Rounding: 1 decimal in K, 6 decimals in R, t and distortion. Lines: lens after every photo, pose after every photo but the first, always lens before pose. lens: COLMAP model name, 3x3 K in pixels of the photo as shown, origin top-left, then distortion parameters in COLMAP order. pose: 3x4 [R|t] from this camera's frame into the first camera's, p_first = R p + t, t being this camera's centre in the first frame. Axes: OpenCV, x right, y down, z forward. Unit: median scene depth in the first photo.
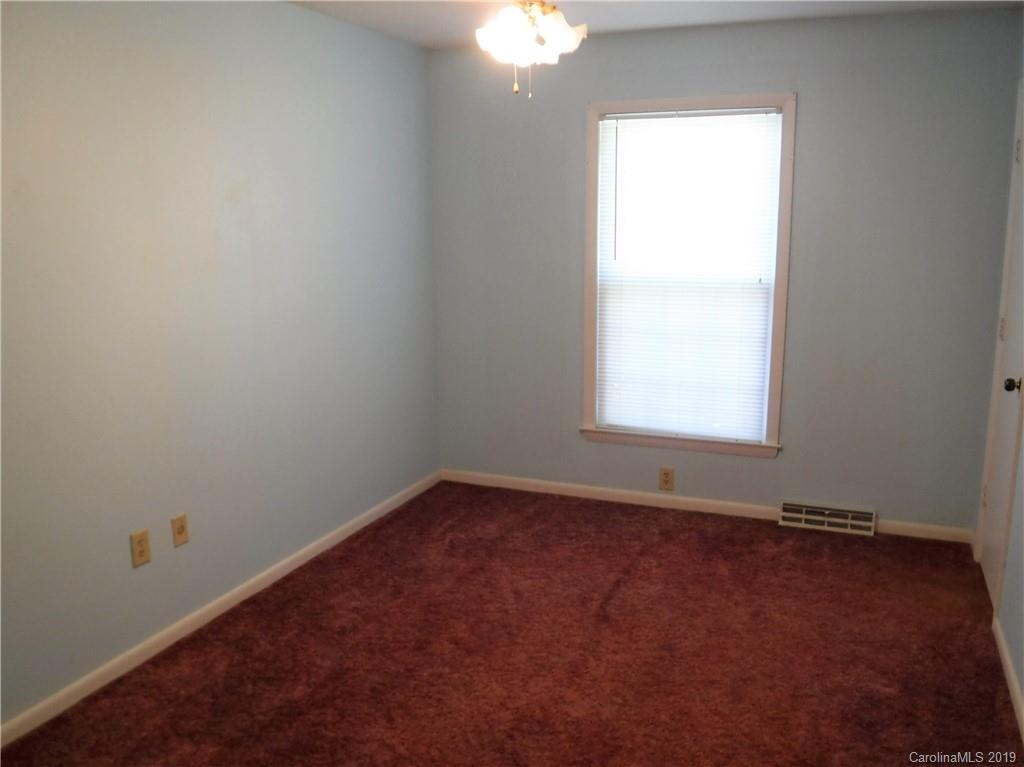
lens RADIAL K [[862.5, 0, 516.2], [0, 862.5, 395.8], [0, 0, 1]] dist [-0.117993, 0.045366]
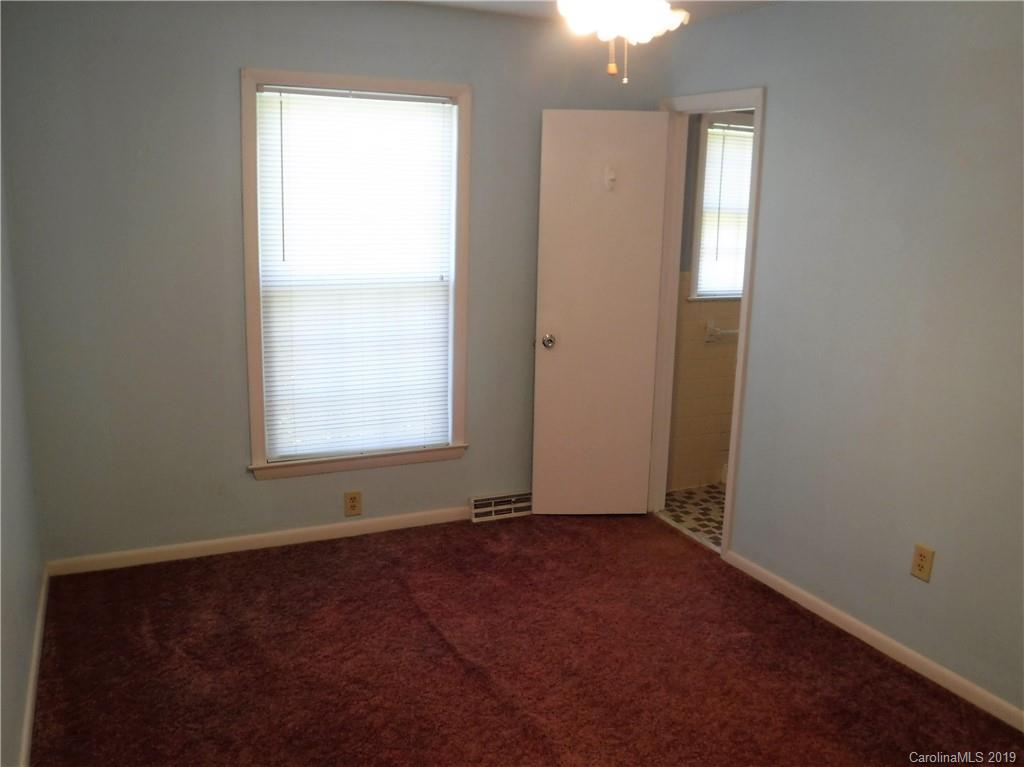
lens RADIAL K [[862.5, 0, 516.2], [0, 862.5, 395.8], [0, 0, 1]] dist [-0.117993, 0.045366]
pose [[0.655131, -0.141389, 0.742168, -0.386260], [0.123201, 0.989177, 0.079694, -0.069352], [-0.745403, 0.039226, 0.665459, 0.293259]]
